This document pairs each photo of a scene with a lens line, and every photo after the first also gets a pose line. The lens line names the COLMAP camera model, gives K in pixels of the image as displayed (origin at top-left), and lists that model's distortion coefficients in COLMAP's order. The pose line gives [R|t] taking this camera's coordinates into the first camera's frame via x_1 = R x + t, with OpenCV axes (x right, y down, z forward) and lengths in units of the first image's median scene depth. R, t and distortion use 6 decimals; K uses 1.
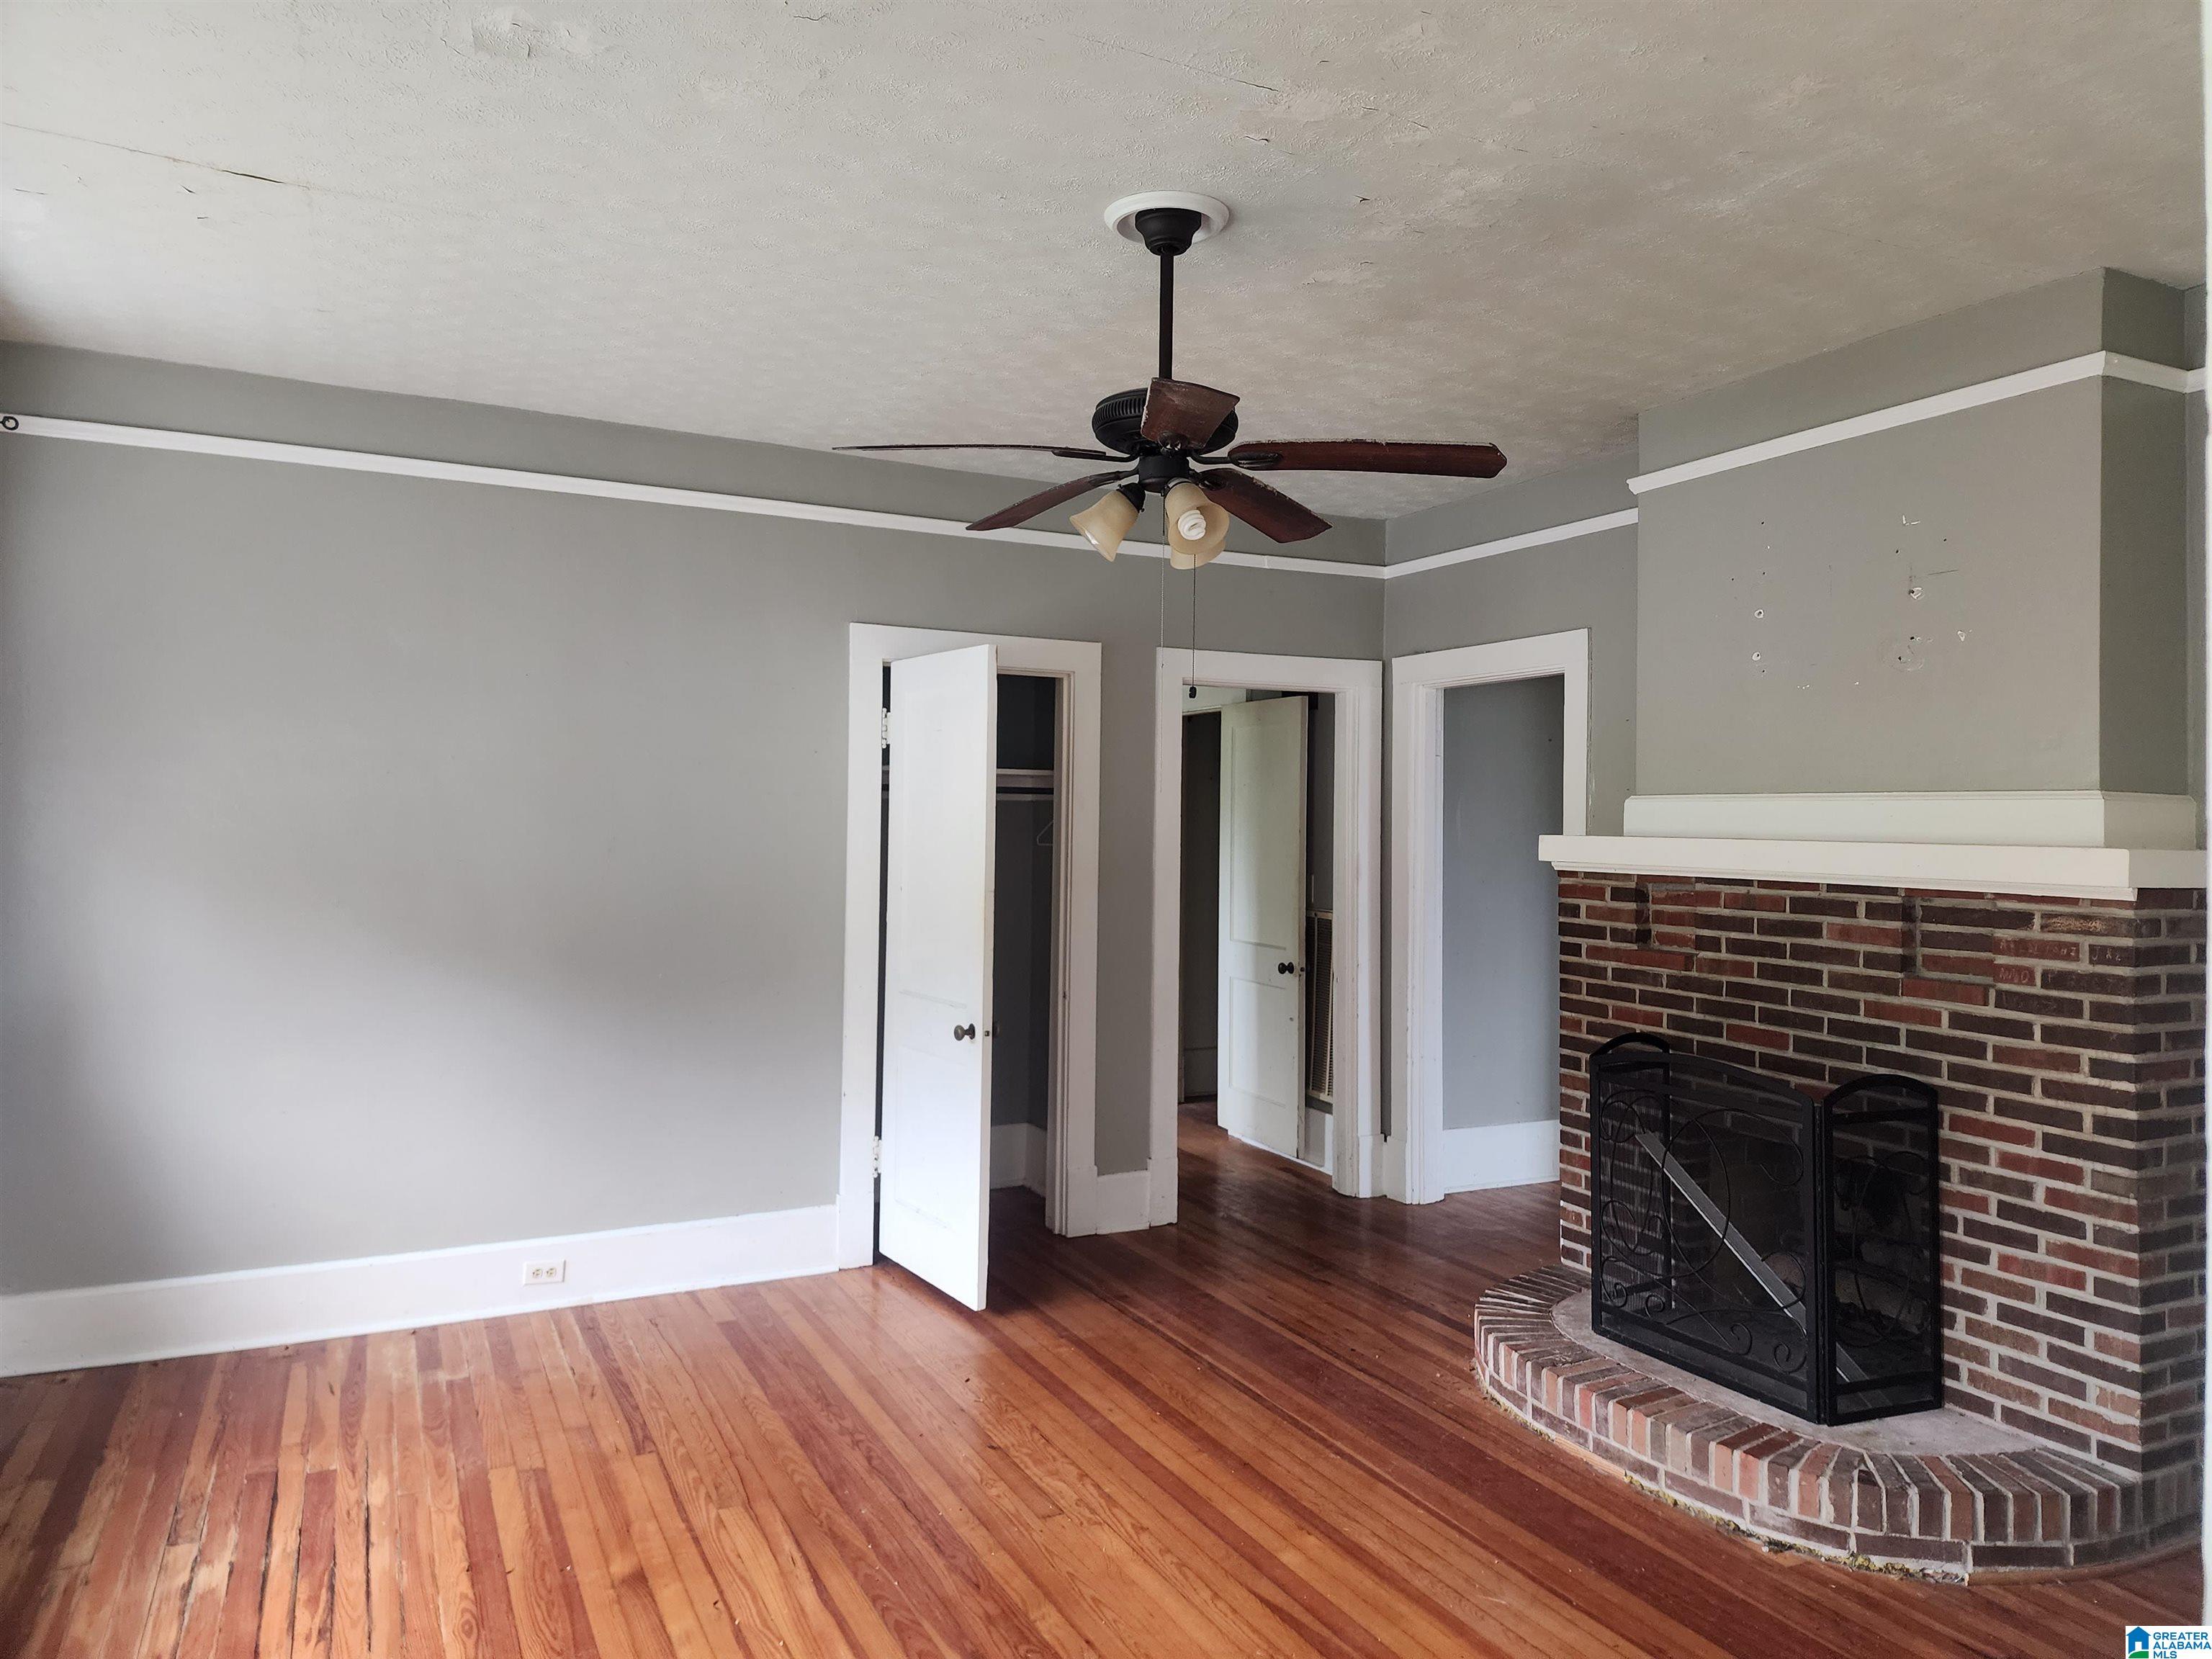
lens RADIAL K [[1469.9, 0, 1118.2], [0, 1469.9, 828.6], [0, 0, 1]] dist [0.099611, -0.111789]
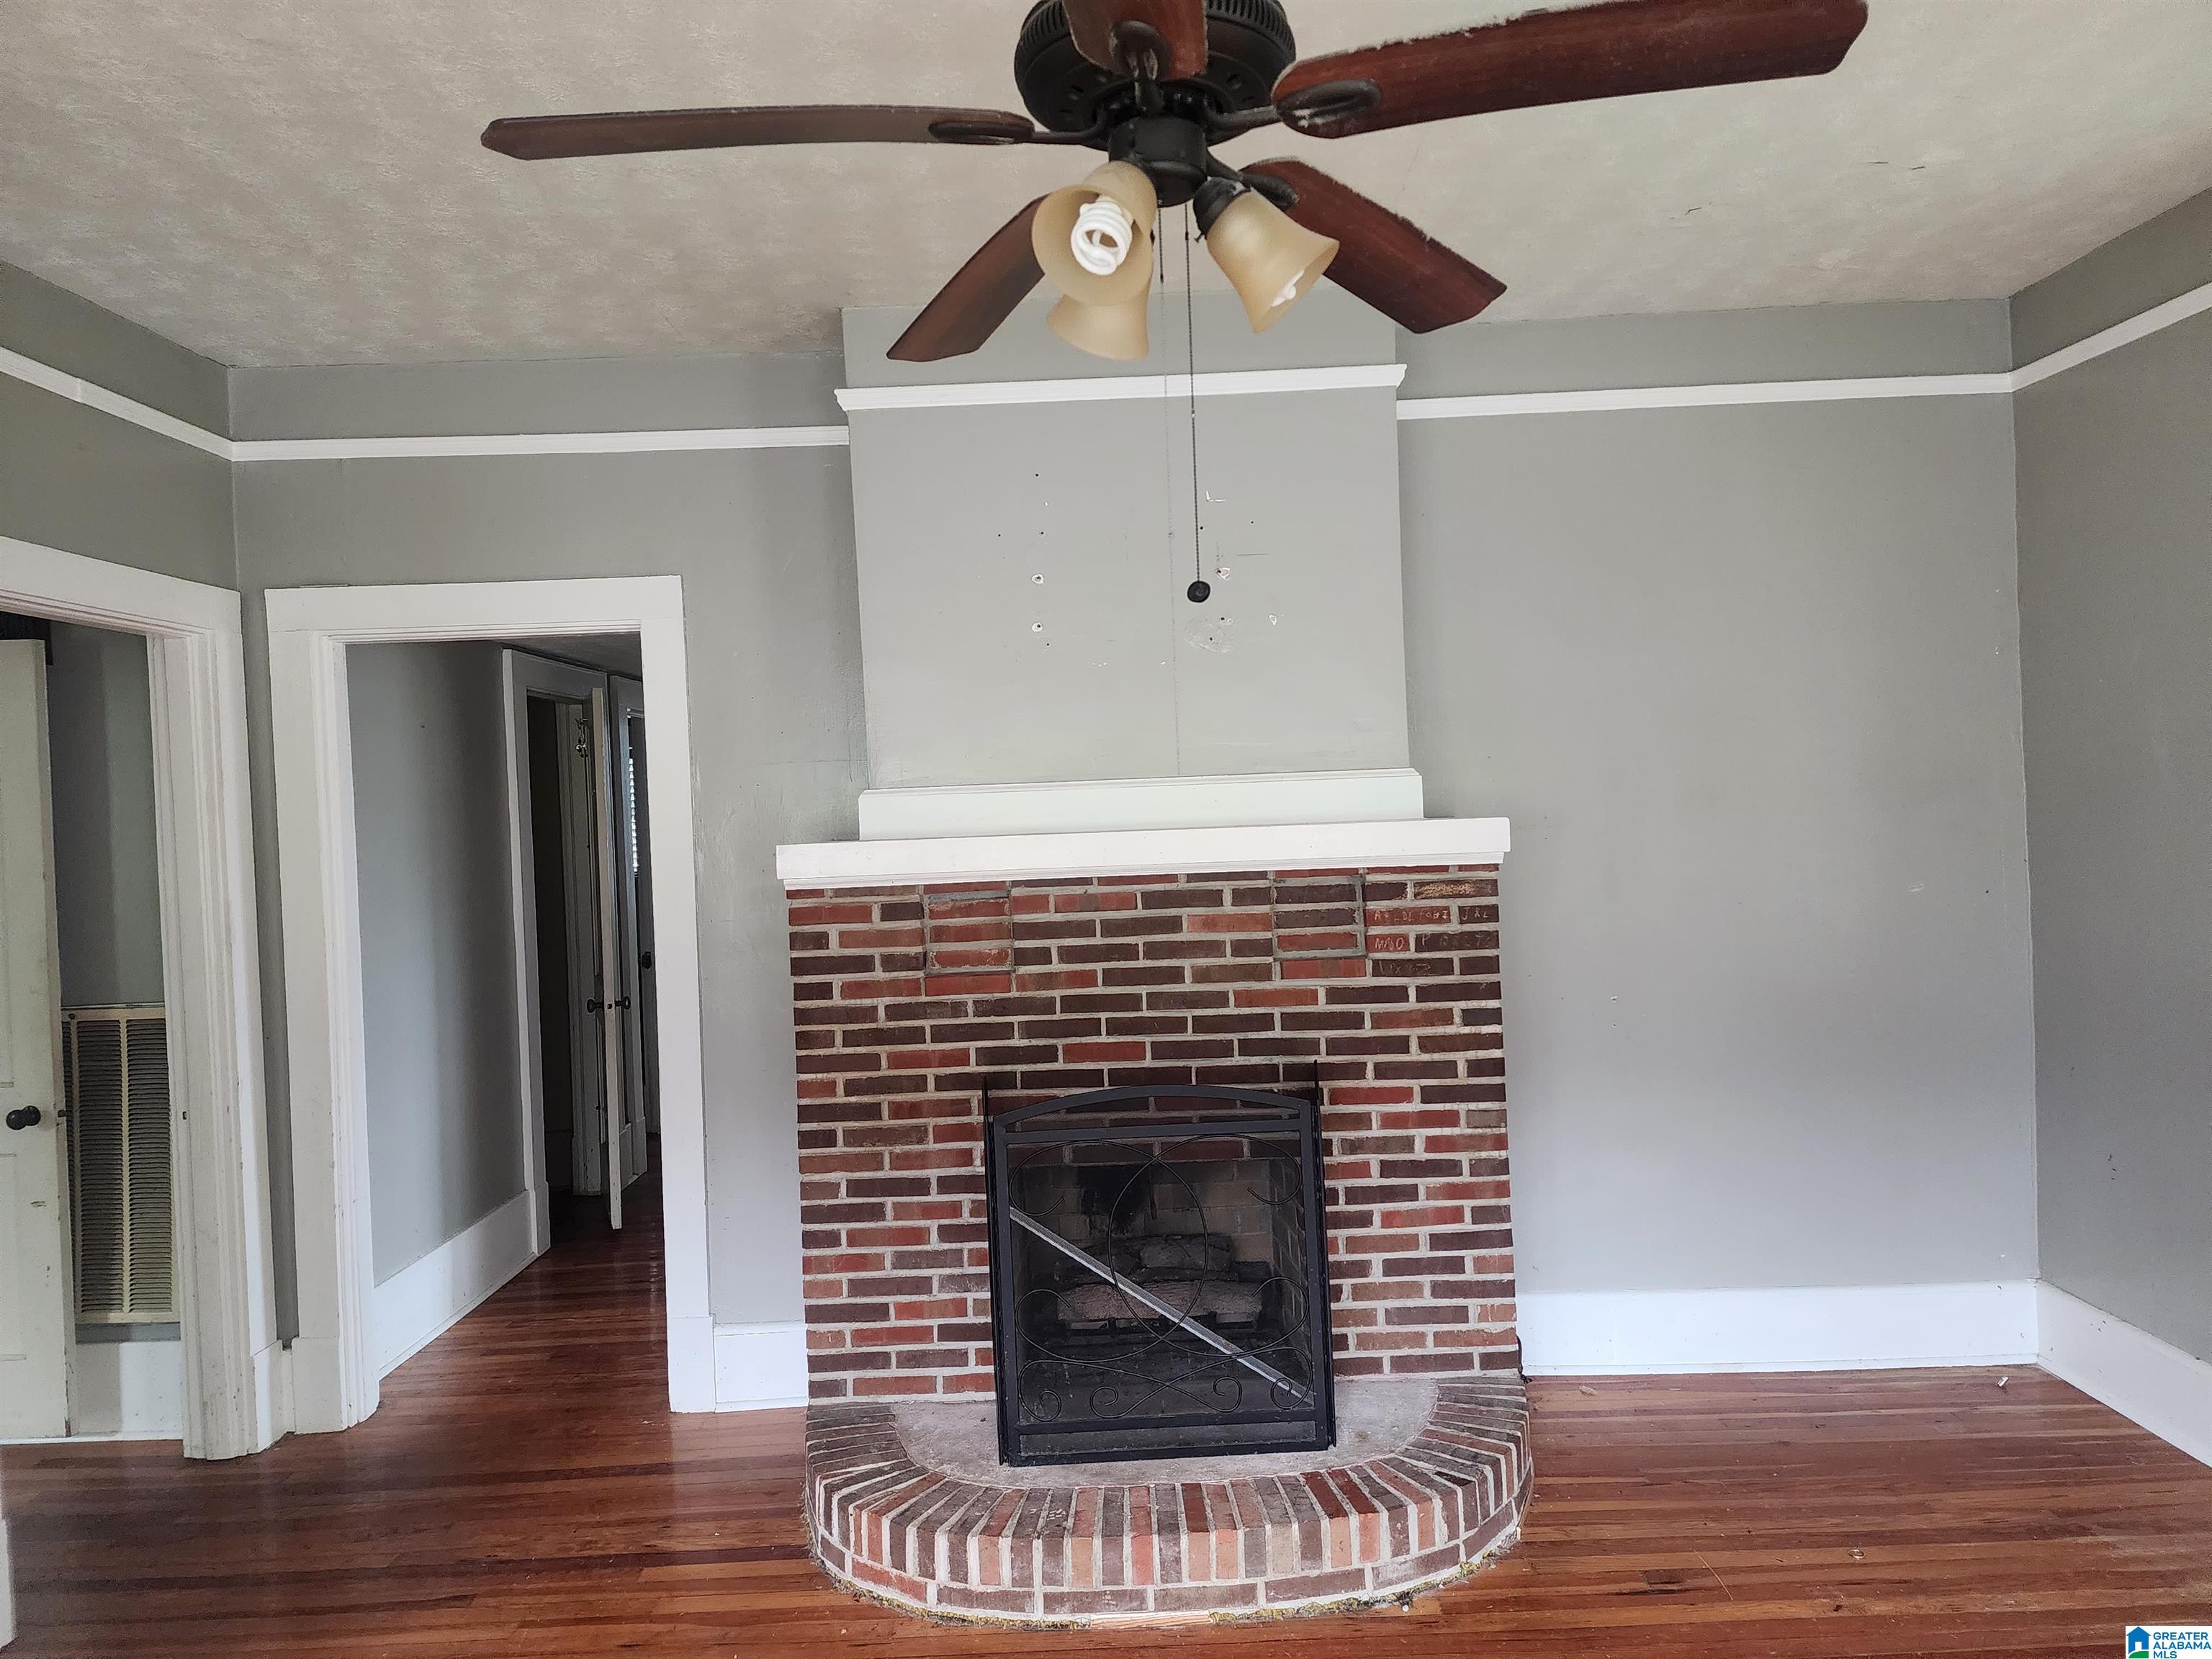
lens RADIAL K [[1469.9, 0, 1118.2], [0, 1469.9, 828.6], [0, 0, 1]] dist [0.099611, -0.111789]
pose [[0.451479, -0.041944, 0.891296, -0.391654], [0.050298, 0.998503, 0.021511, -0.014192], [-0.890863, 0.035119, 0.452912, 0.665829]]
